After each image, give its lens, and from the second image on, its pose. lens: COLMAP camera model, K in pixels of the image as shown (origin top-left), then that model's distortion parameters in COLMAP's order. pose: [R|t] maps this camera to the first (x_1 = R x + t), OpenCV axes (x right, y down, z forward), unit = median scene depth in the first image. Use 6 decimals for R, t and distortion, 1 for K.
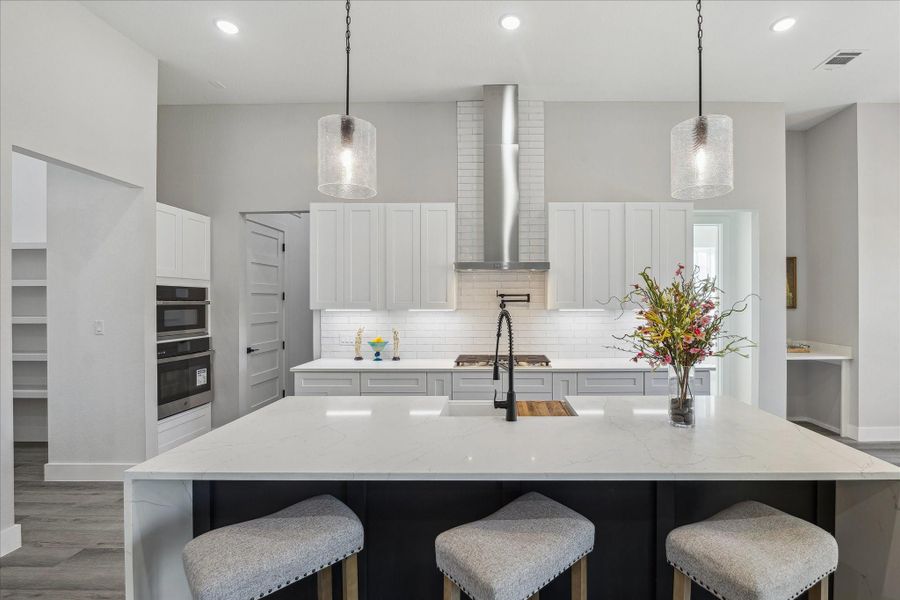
lens RADIAL K [[392.5, 0, 491.4], [0, 392.5, 299.9], [0, 0, 1]] dist [-0.009455, -0.000883]
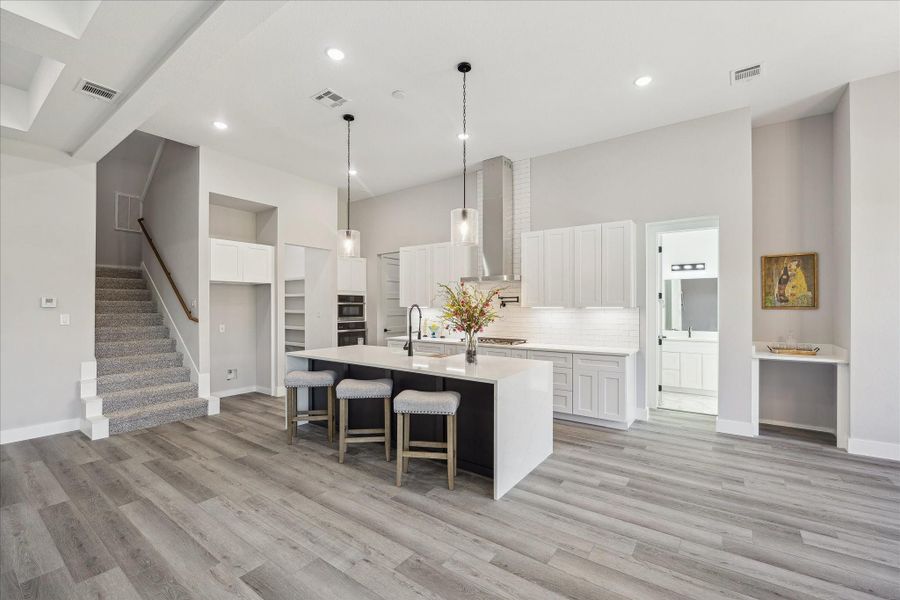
lens RADIAL K [[380.3, 0, 449.8], [0, 380.3, 303.7], [0, 0, 1]] dist [-0.005991, 0.000510]
pose [[0.813323, -0.002808, -0.581805, 0.700635], [0.000158, 0.999989, -0.004605, 0.017226], [0.581812, 0.003653, 0.813315, -0.269104]]
